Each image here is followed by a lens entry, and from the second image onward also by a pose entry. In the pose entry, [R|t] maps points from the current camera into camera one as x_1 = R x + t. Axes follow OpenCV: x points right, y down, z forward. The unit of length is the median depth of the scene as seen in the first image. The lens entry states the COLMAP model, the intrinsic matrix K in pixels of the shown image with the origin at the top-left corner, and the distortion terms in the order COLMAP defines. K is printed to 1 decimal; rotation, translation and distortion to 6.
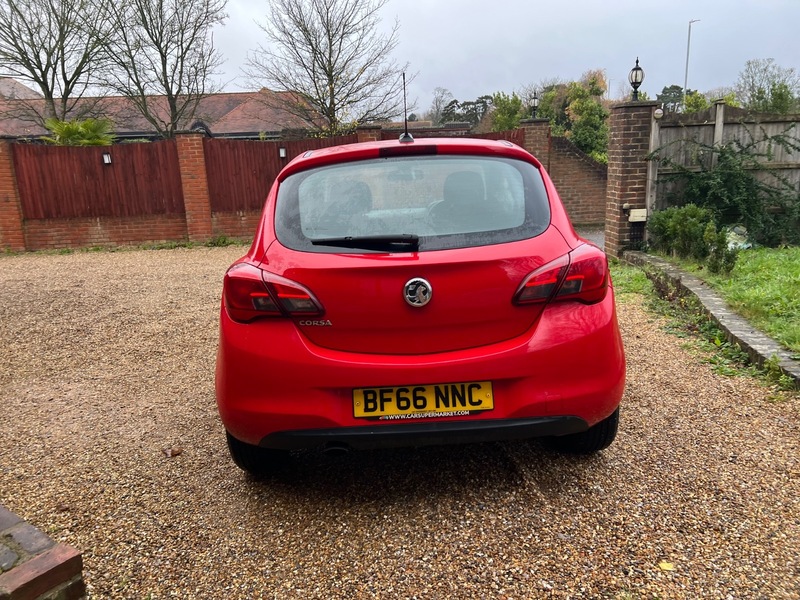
lens RADIAL K [[602.6, 0, 401.0], [0, 602.6, 288.1], [0, 0, 1]] dist [0.062015, -0.067314]
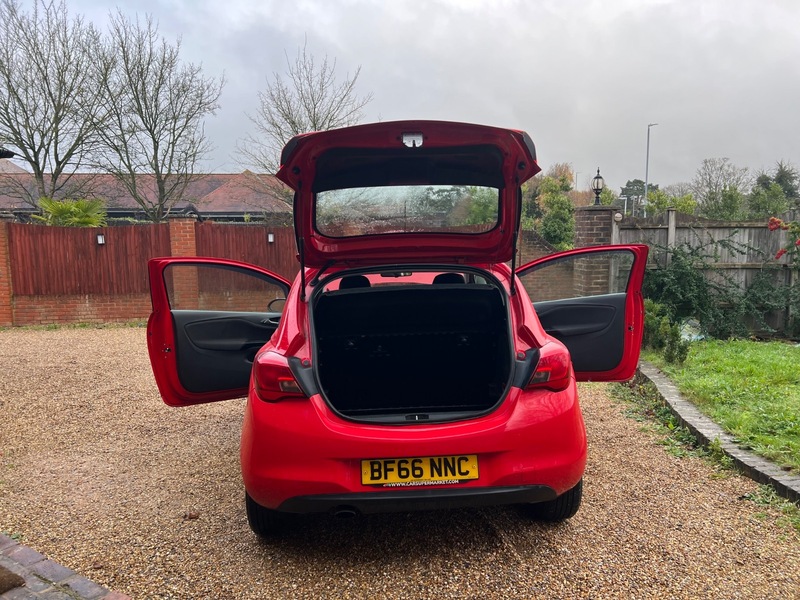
lens RADIAL K [[602.6, 0, 399.9], [0, 602.6, 299.0], [0, 0, 1]] dist [0.062015, -0.067314]
pose [[0.998887, 0.023219, 0.041053, -0.052565], [-0.018469, 0.993478, -0.112514, -0.014107], [-0.043397, 0.111631, 0.992802, -0.198141]]
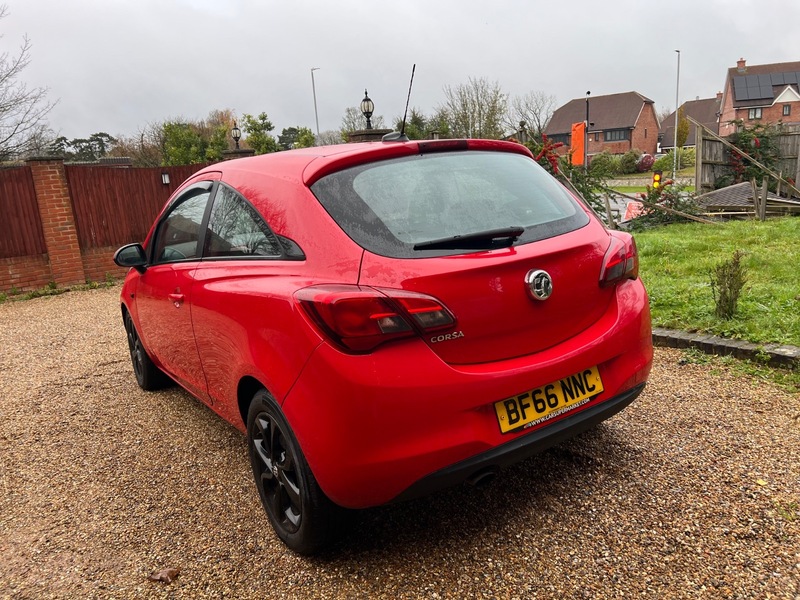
lens RADIAL K [[602.6, 0, 400.1], [0, 602.6, 304.3], [0, 0, 1]] dist [0.062015, -0.067314]
pose [[0.830747, -0.138626, 0.539113, -0.570122], [0.158720, 0.987280, 0.009286, -0.006470], [-0.533543, 0.077854, 0.842182, 0.269776]]
